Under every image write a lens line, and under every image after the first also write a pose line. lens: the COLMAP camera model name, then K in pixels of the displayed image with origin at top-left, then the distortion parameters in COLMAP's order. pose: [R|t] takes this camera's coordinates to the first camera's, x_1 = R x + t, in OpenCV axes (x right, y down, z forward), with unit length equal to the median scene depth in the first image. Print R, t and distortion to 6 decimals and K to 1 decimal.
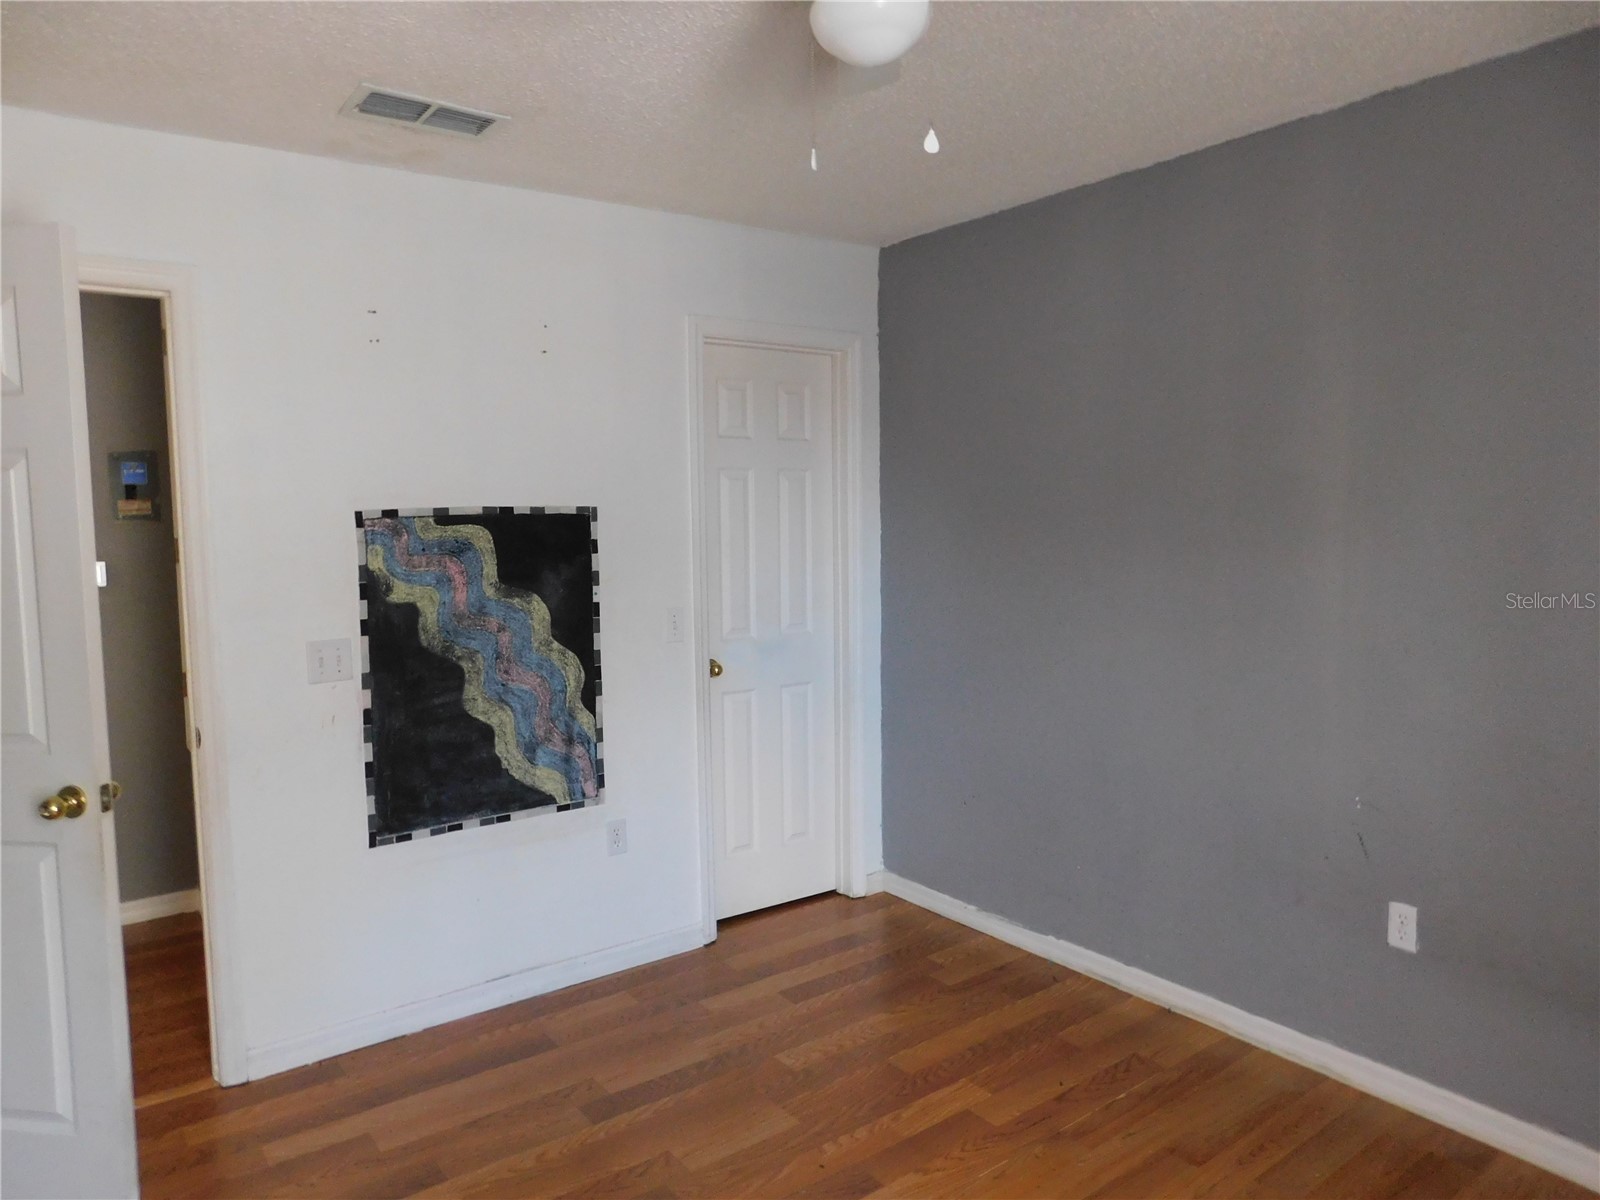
lens RADIAL K [[1059.0, 0, 805.1], [0, 1059.0, 601.7], [0, 0, 1]] dist [-0.022055, 0.007301]
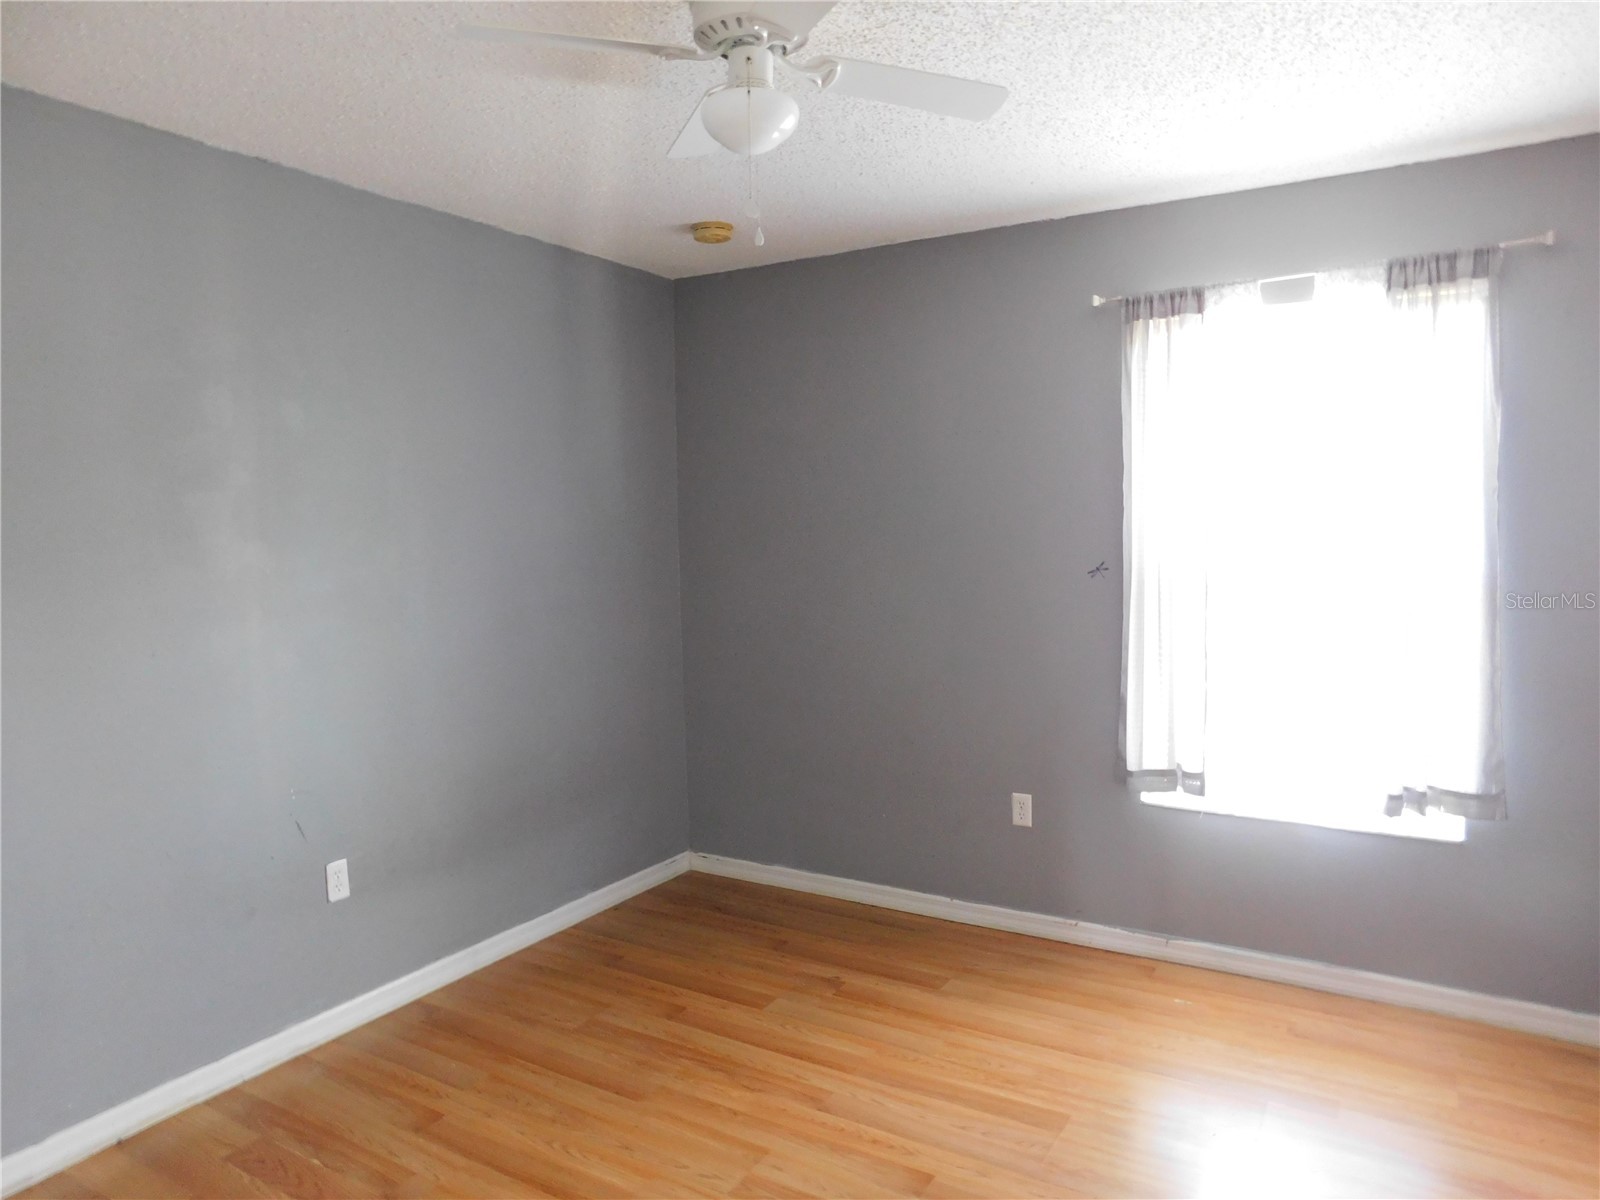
lens RADIAL K [[1059.0, 0, 804.8], [0, 1059.0, 597.2], [0, 0, 1]] dist [-0.022055, 0.007301]
pose [[-0.368835, -0.047150, 0.928298, -0.710046], [0.096640, 0.991355, 0.088751, -0.062653], [-0.924458, 0.122445, -0.361089, 0.904052]]
